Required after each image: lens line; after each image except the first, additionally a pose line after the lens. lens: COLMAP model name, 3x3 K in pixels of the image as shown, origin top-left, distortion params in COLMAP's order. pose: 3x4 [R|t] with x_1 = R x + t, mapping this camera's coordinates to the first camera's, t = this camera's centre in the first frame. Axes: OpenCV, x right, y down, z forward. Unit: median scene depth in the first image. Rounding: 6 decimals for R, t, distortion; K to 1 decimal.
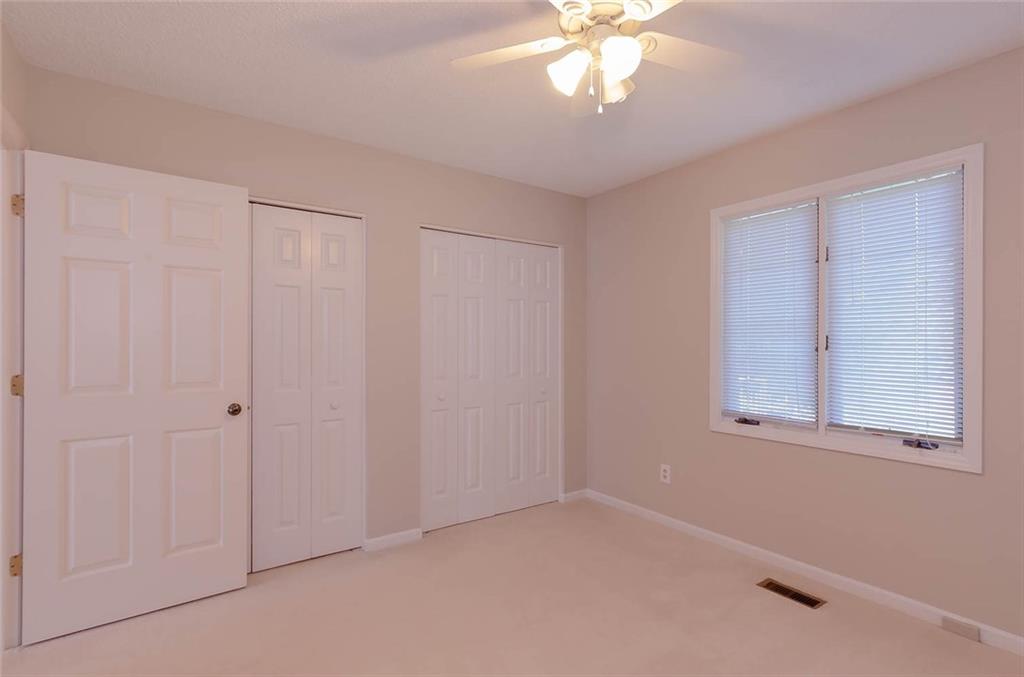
lens RADIAL K [[493.5, 0, 506.8], [0, 493.5, 342.5], [0, 0, 1]] dist [-0.002044, 0.003753]
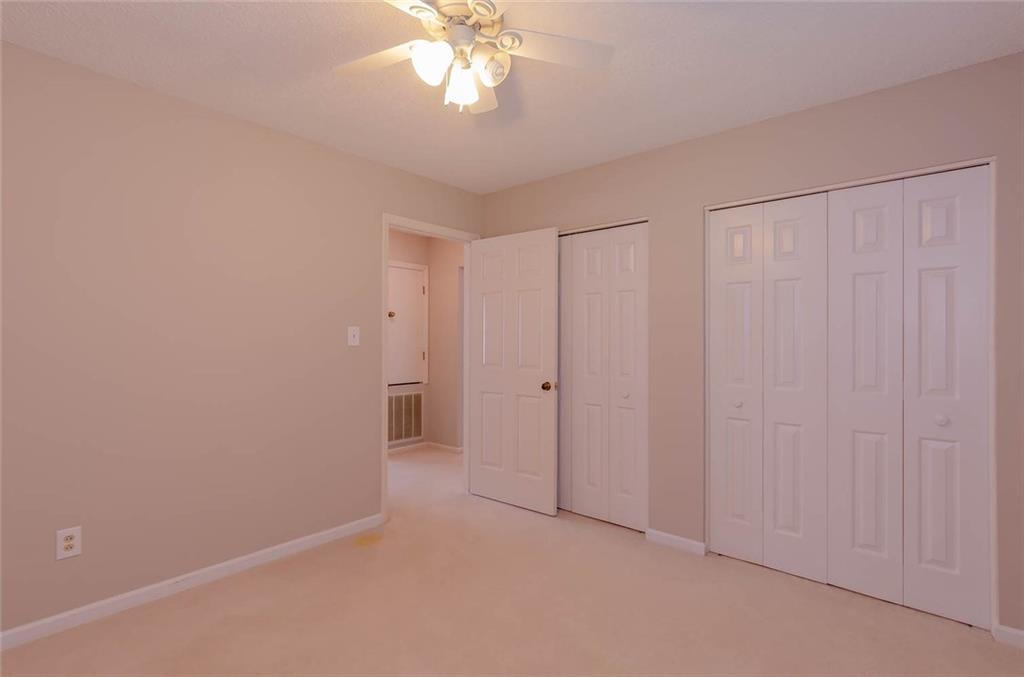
lens RADIAL K [[493.5, 0, 509.6], [0, 493.5, 332.6], [0, 0, 1]] dist [-0.002044, 0.003753]
pose [[0.231711, -0.012320, -0.972707, 0.677586], [0.001407, 0.999923, -0.012330, -0.000623], [0.972784, 0.001488, 0.231710, 0.480893]]
